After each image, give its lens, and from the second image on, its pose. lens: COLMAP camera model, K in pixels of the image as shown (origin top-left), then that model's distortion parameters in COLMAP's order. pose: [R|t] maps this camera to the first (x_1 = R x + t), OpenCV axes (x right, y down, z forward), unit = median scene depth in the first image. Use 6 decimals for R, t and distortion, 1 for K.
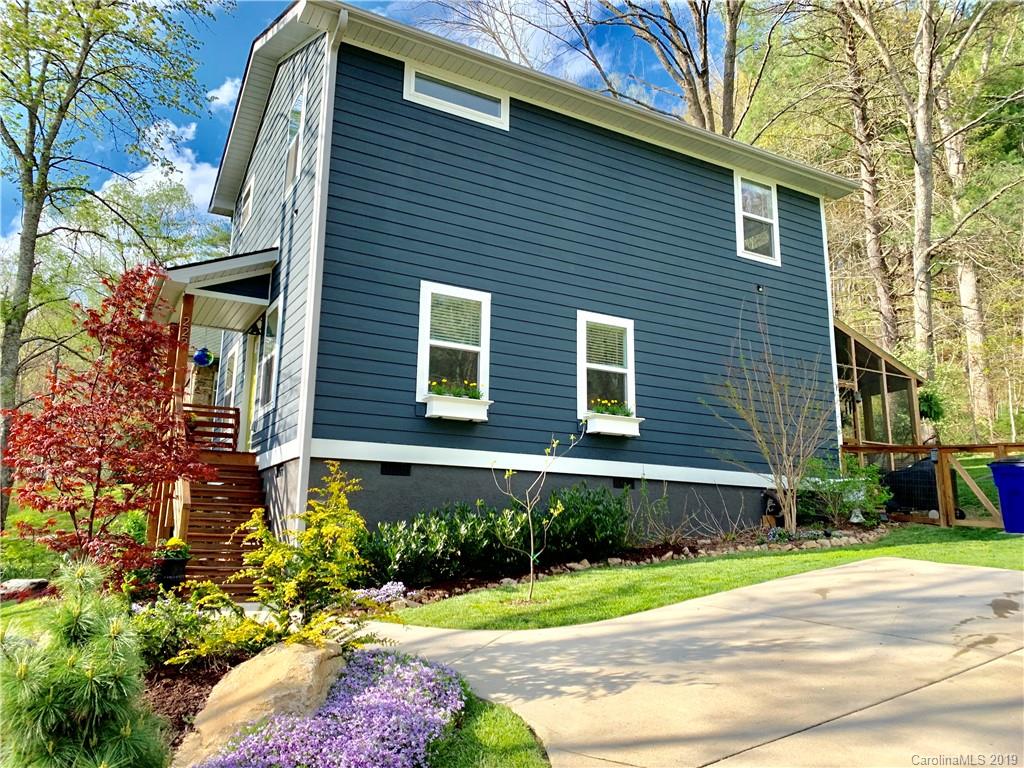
lens RADIAL K [[782.2, 0, 539.1], [0, 782.2, 374.2], [0, 0, 1]] dist [0.012534, -0.013756]
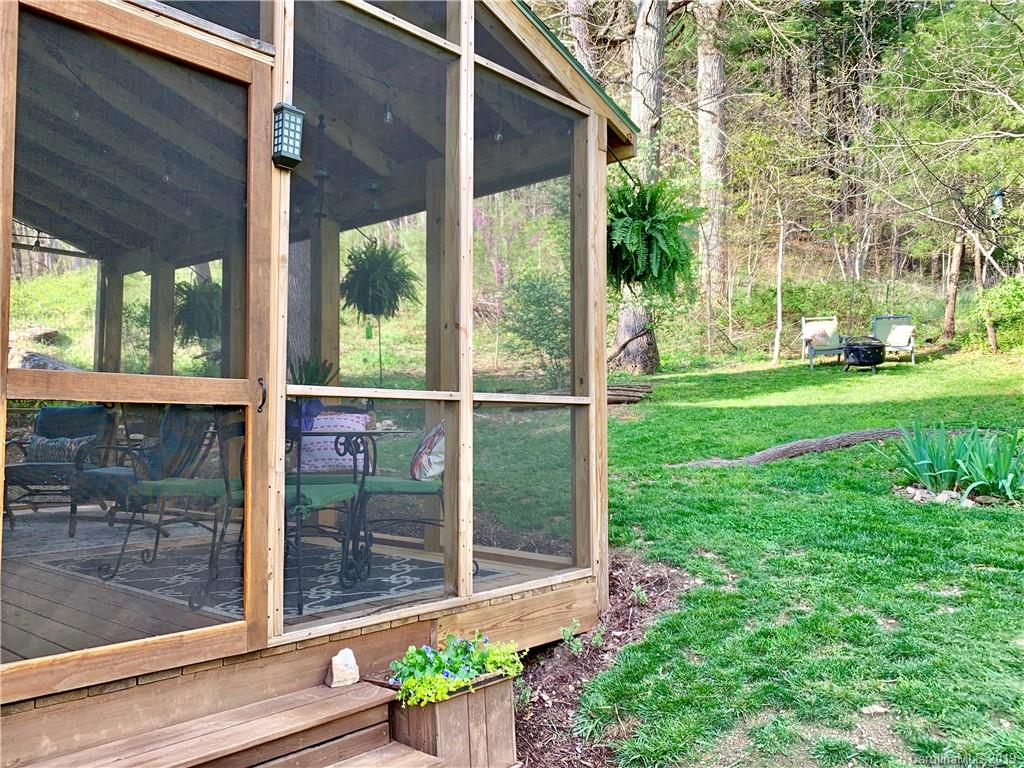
lens RADIAL K [[847.8, 0, 512.0], [0, 847.8, 384.0], [0, 0, 1]] dist [0.002715, -0.002187]
pose [[0.950459, 0.010978, 0.310655, 0.370064], [-0.065132, 0.984226, 0.164493, 0.045502], [-0.303949, -0.176577, 0.936181, 0.743778]]
